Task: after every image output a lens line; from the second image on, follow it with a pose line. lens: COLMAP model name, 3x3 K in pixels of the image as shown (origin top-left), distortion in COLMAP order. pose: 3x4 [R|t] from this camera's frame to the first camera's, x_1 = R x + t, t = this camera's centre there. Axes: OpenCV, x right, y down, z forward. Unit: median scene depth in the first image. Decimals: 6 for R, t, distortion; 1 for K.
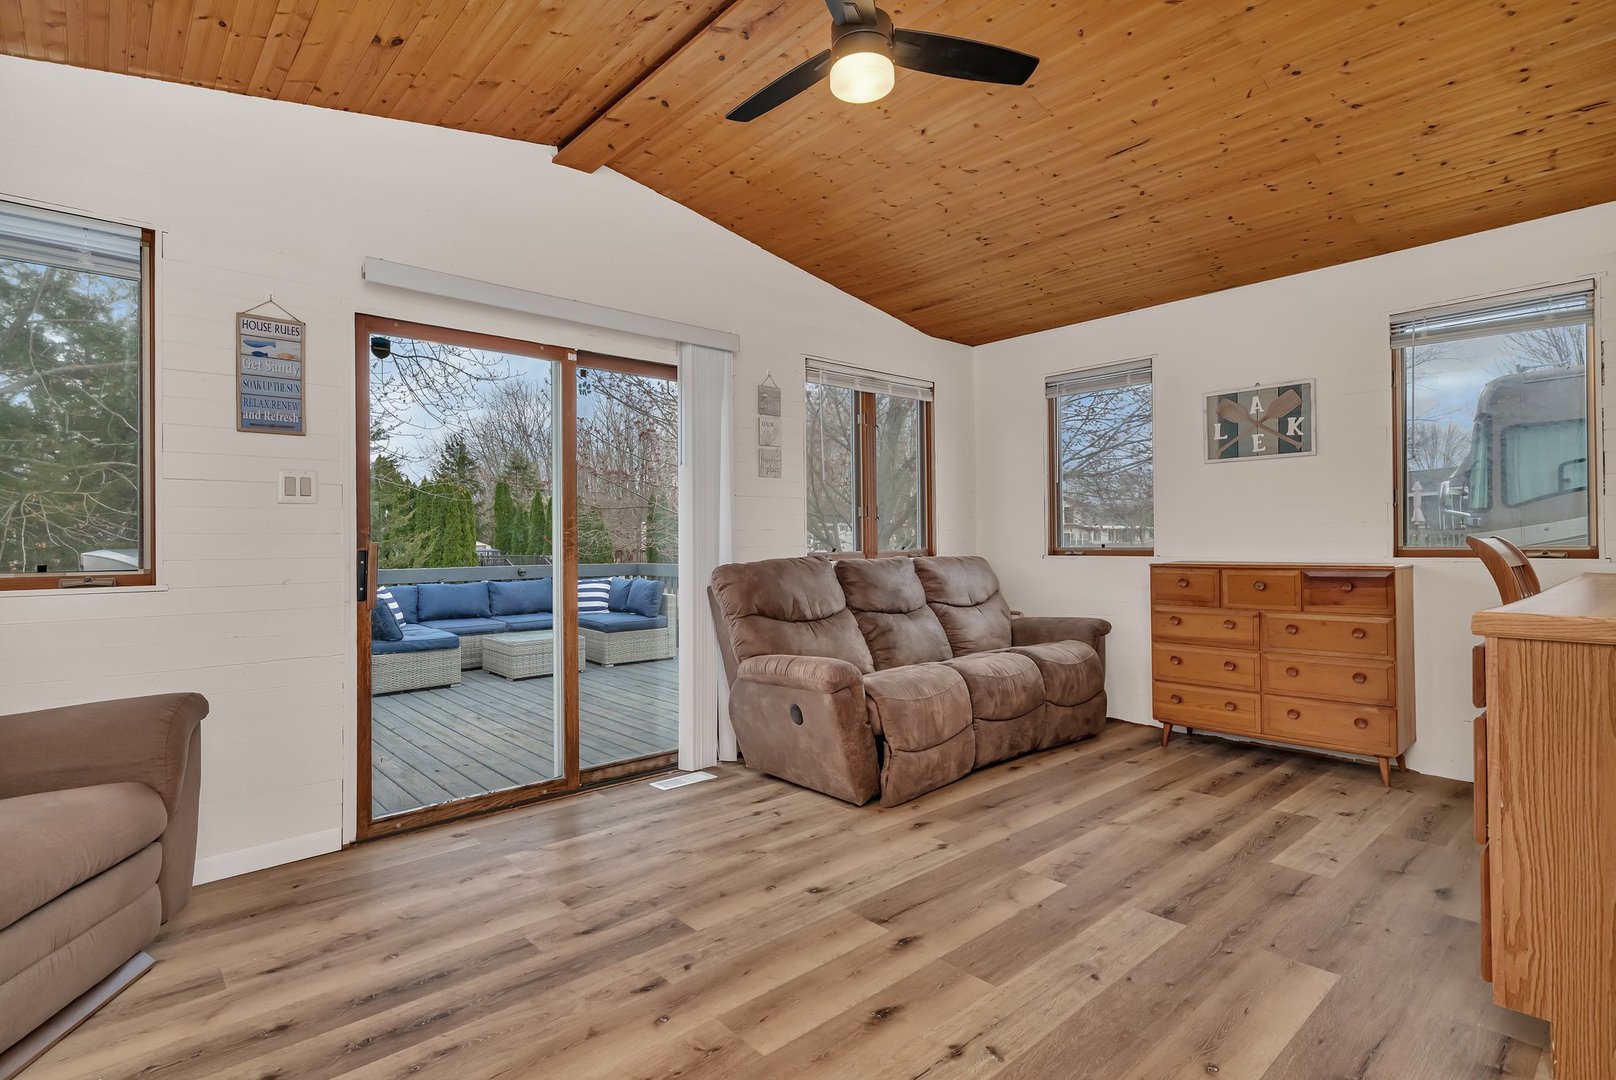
lens RADIAL K [[797.2, 0, 803.6], [0, 797.2, 533.6], [0, 0, 1]] dist [-0.003740, -0.000013]
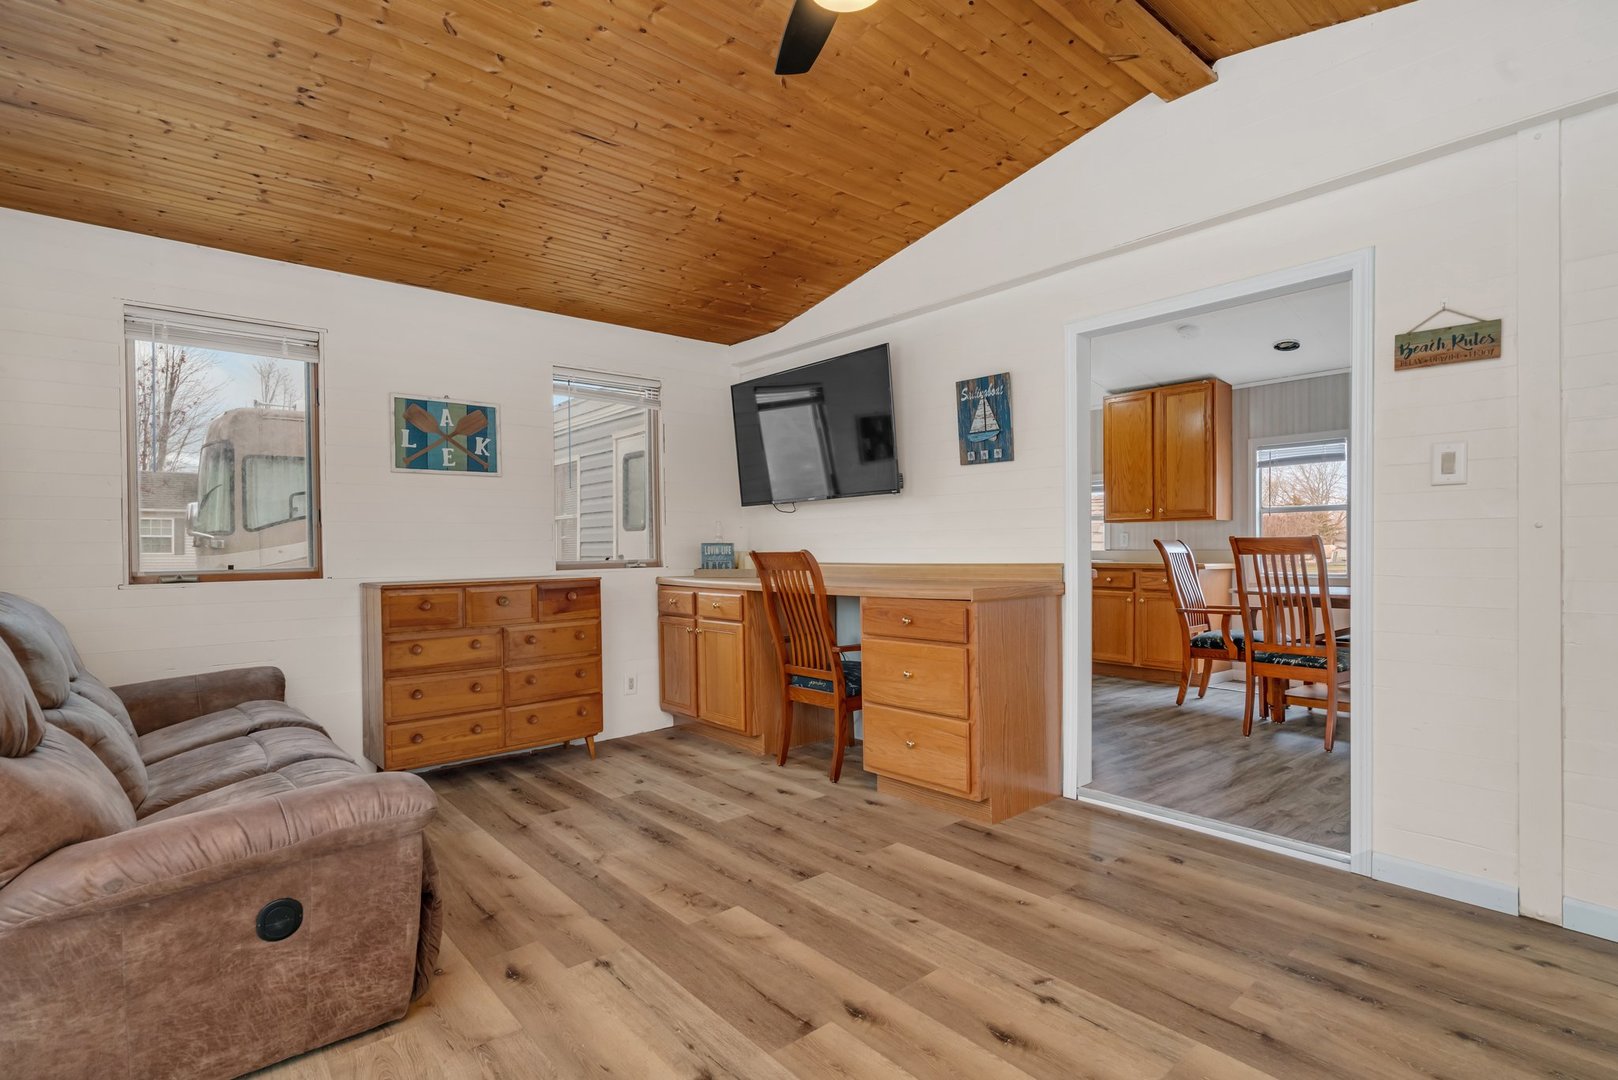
lens RADIAL K [[784.0, 0, 816.6], [0, 784.0, 548.6], [0, 0, 1]] dist [-0.002080, 0.000013]
pose [[0.017324, 0.007331, 0.999823, -0.516010], [0.006056, 0.999954, -0.007437, 0.010503], [-0.999832, 0.006184, 0.017278, 0.727437]]
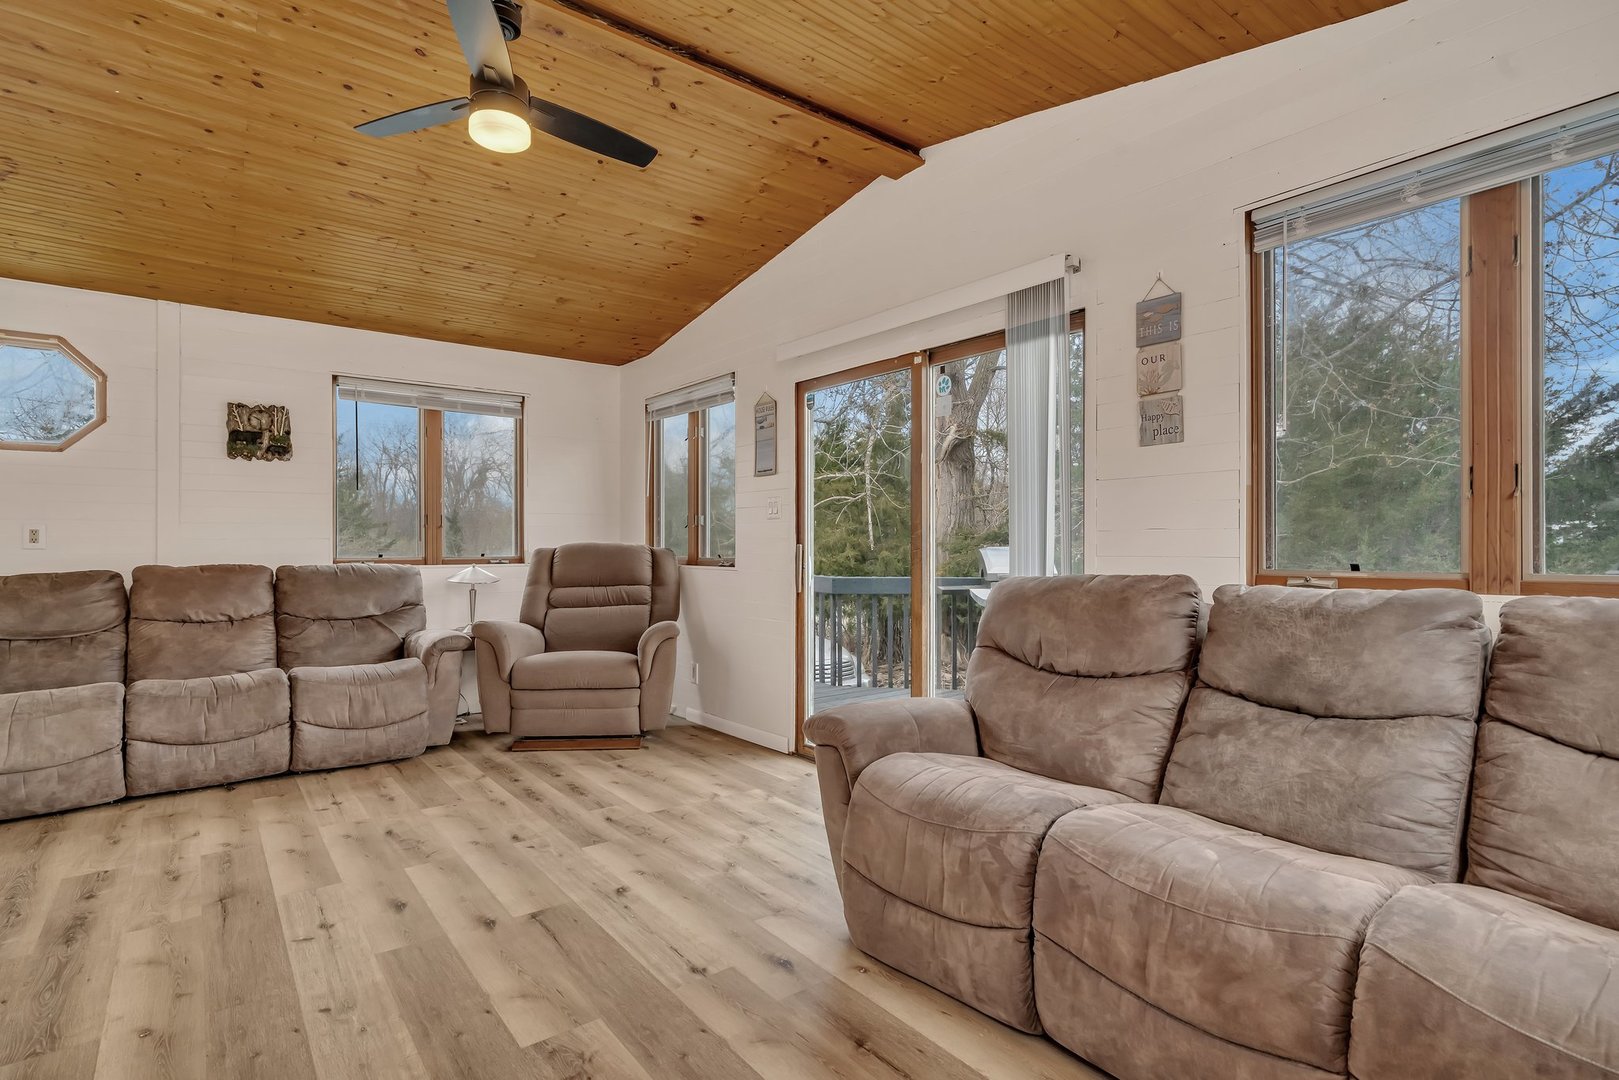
lens RADIAL K [[801.1, 0, 809.5], [0, 801.1, 540.0], [0, 0, 1]] dist [-0.003726, 0.000357]
pose [[-0.072515, 0.003221, -0.997362, 0.826964], [0.009023, 0.999956, 0.002574, -0.000361], [0.997327, -0.008813, -0.072540, 1.072134]]
